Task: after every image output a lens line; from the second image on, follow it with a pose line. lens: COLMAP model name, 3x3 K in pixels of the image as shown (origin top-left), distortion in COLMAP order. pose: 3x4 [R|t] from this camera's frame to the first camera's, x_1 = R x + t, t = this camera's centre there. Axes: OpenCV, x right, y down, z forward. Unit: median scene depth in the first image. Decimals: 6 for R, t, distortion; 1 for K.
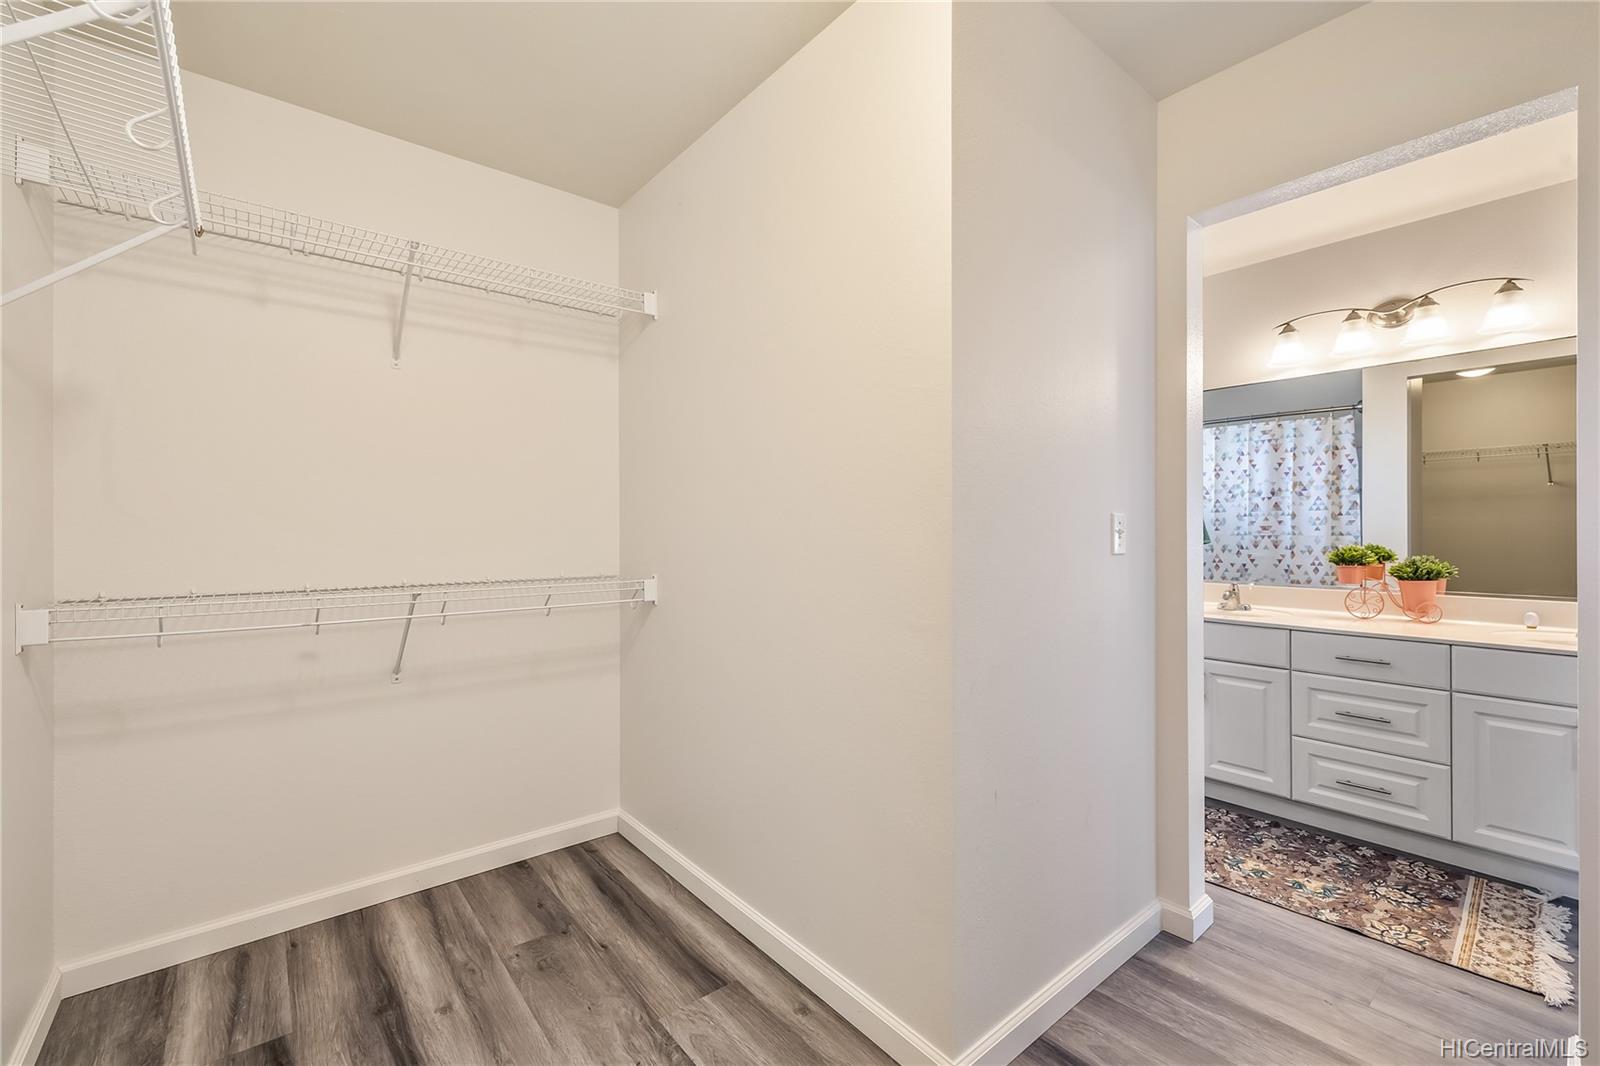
lens RADIAL K [[688.7, 0, 809.0], [0, 688.7, 524.0], [0, 0, 1]] dist [-0.001026, 0.001732]
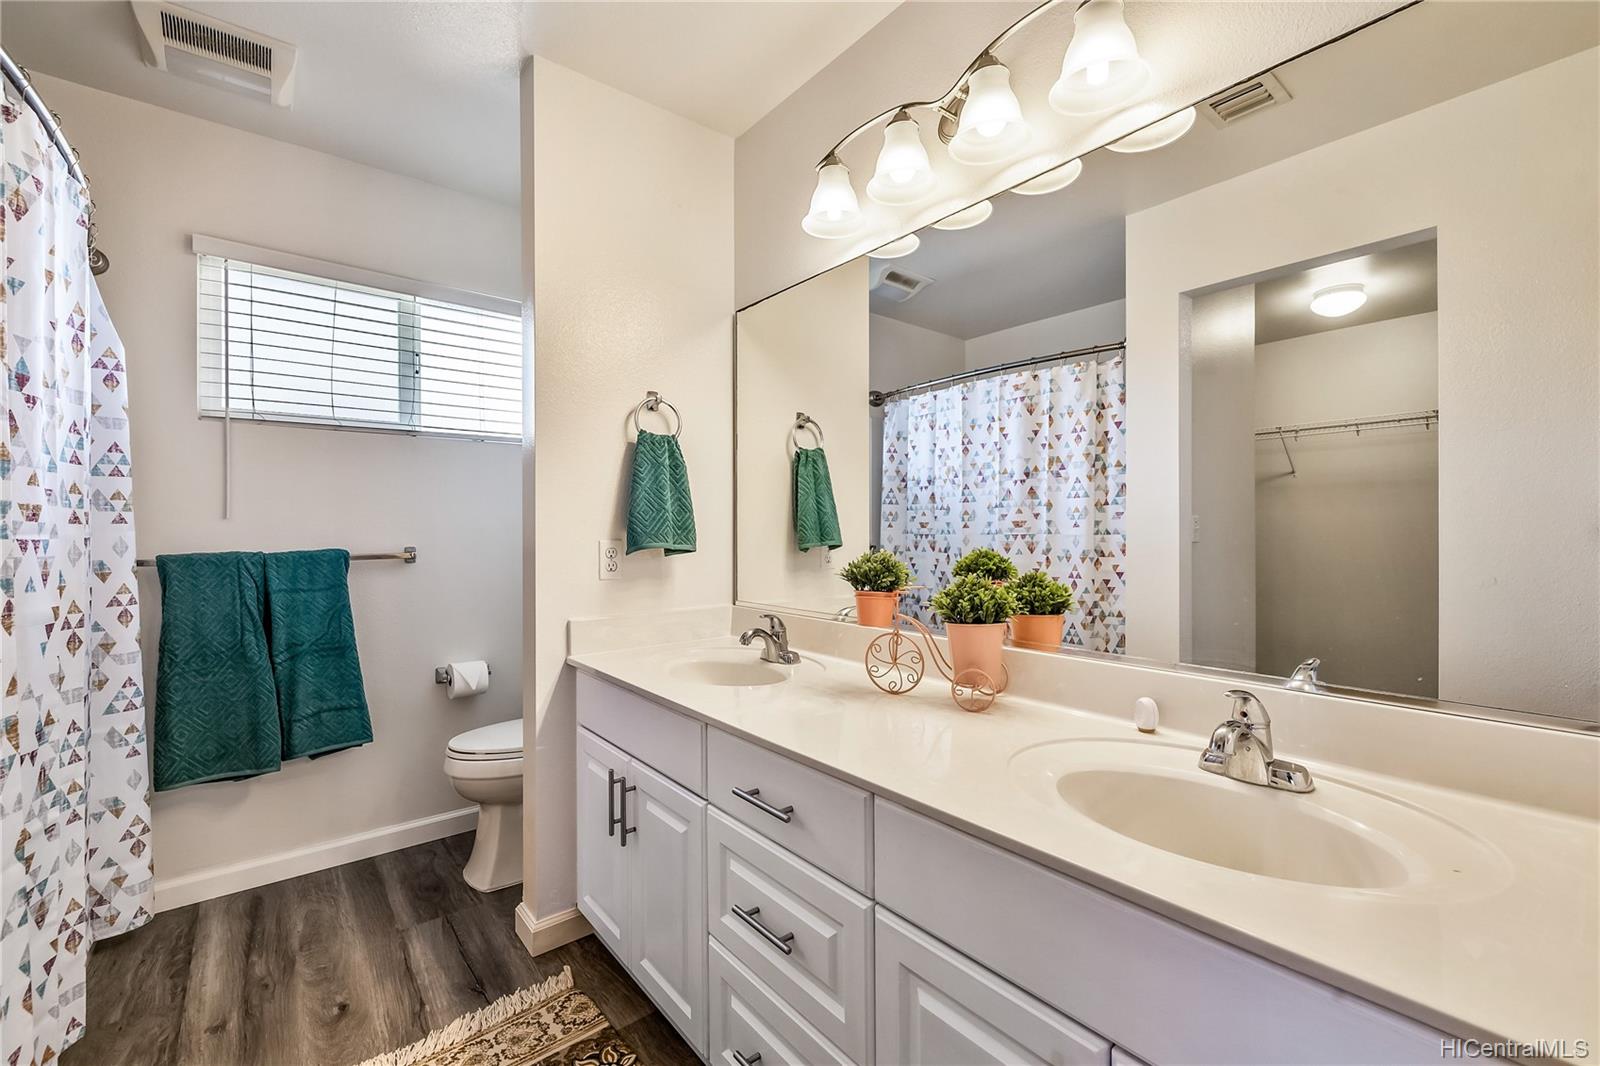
lens RADIAL K [[688.7, 0, 803.6], [0, 688.7, 530.5], [0, 0, 1]] dist [-0.001026, 0.001732]
pose [[0.999895, 0.000209, -0.014468, 0.465776], [-0.000098, 0.999971, 0.007673, 0.007281], [0.014469, -0.007671, 0.999866, 0.302699]]
